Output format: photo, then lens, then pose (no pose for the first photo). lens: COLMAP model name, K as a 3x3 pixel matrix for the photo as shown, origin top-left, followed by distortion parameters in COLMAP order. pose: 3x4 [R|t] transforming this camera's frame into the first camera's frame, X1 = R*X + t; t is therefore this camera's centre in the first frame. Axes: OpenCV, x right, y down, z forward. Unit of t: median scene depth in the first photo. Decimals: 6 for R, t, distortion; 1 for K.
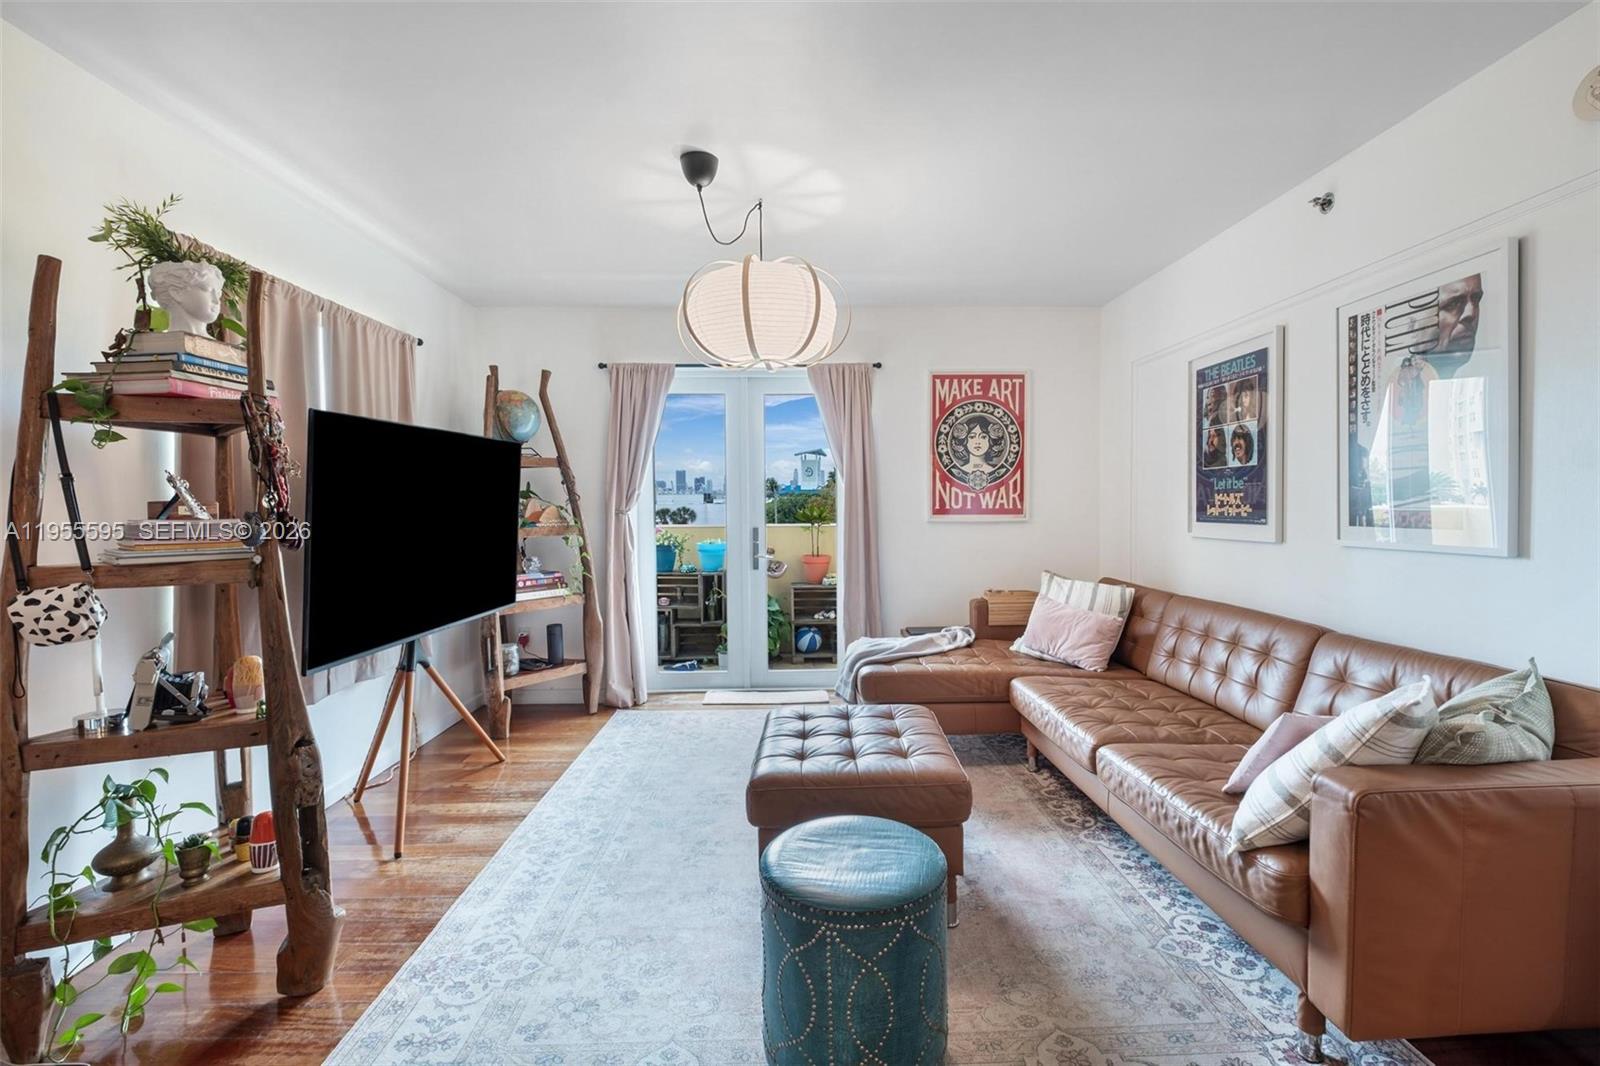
lens RADIAL K [[723.5, 0, 813.3], [0, 723.5, 527.8], [0, 0, 1]] dist [0.000693, -0.005154]
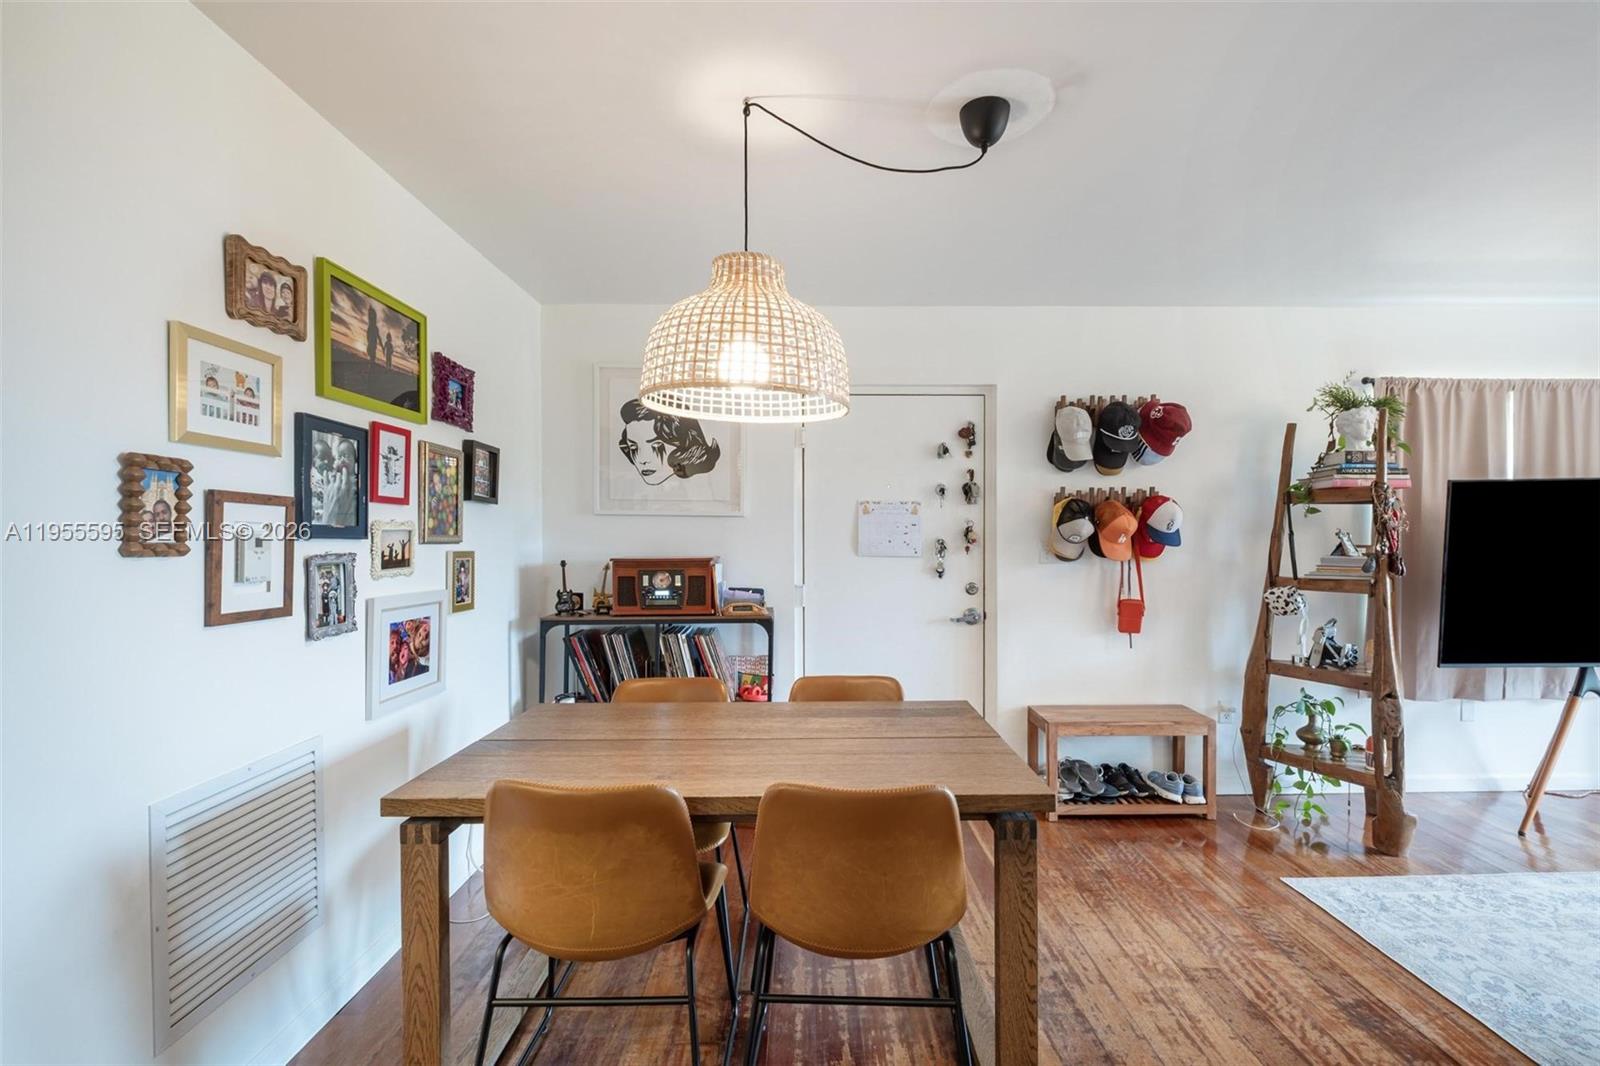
lens RADIAL K [[701.7, 0, 820.6], [0, 701.7, 545.7], [0, 0, 1]] dist [0.007444, -0.010278]
pose [[-0.012943, 0.019116, -0.999733, 0.505936], [-0.032440, 0.999283, 0.019528, -0.016454], [0.999390, 0.032684, -0.012314, -0.154090]]
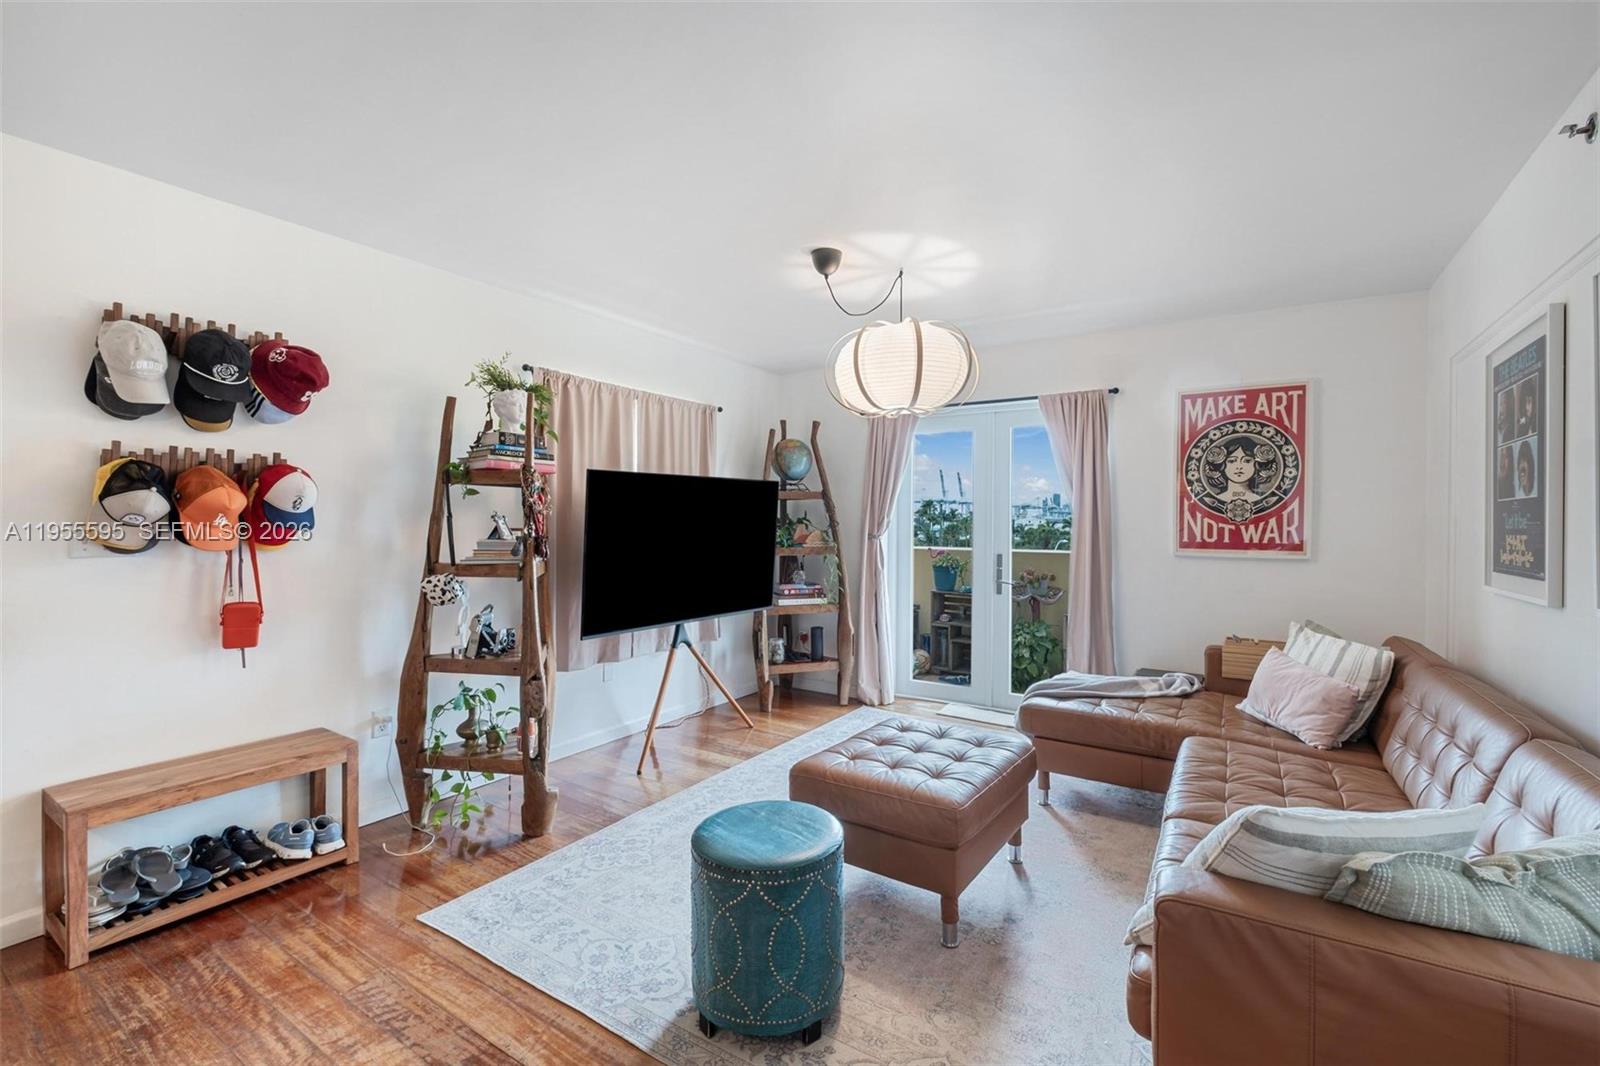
lens RADIAL K [[690.0, 0, 809.7], [0, 690.0, 525.8], [0, 0, 1]] dist [0.003613, -0.006964]
pose [[0.827534, 0.016595, -0.561170, 0.390146], [-0.032325, 0.999313, -0.018117, -0.022236], [0.560484, 0.033132, 0.827502, 0.027779]]
